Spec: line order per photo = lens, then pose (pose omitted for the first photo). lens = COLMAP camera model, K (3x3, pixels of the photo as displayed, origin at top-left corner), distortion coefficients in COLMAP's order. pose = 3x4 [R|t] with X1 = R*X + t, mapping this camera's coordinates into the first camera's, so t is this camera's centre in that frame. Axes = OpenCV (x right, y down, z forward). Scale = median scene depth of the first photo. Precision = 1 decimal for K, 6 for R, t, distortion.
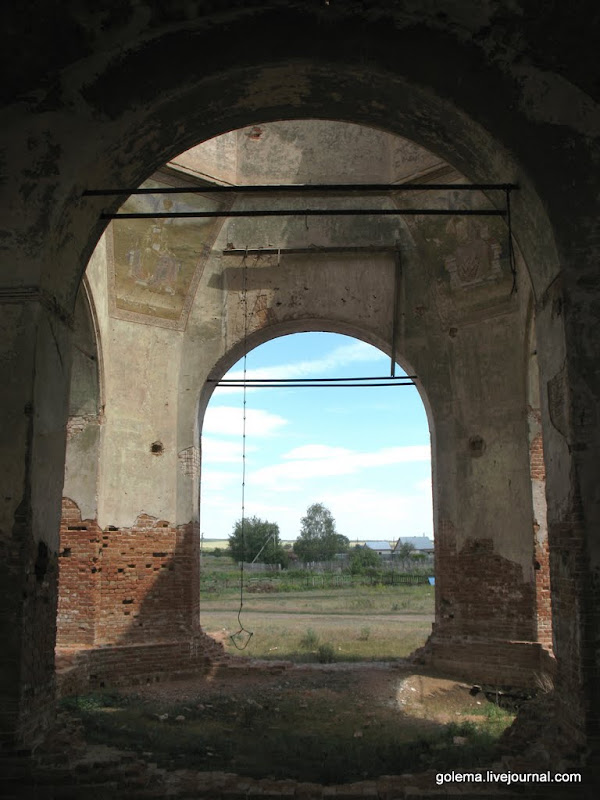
lens RADIAL K [[846.6, 0, 329.5], [0, 846.6, 402.0], [0, 0, 1]] dist [-0.190708, 0.201947]
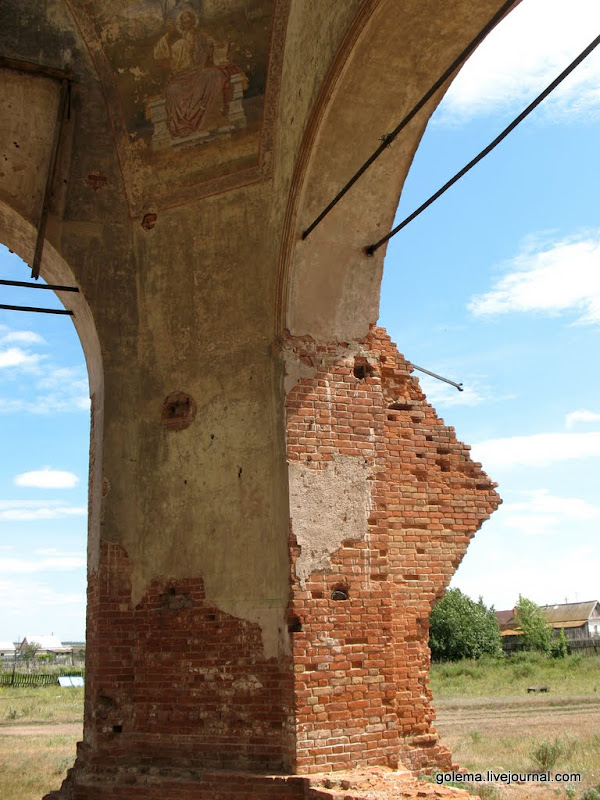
lens RADIAL K [[846.6, 0, 329.5], [0, 846.6, 402.0], [0, 0, 1]] dist [-0.190708, 0.201947]
pose [[0.910906, 0.091422, 0.402358, 0.042194], [-0.042980, 0.990863, -0.127837, 0.113757], [-0.410369, 0.099154, 0.906513, 0.458261]]
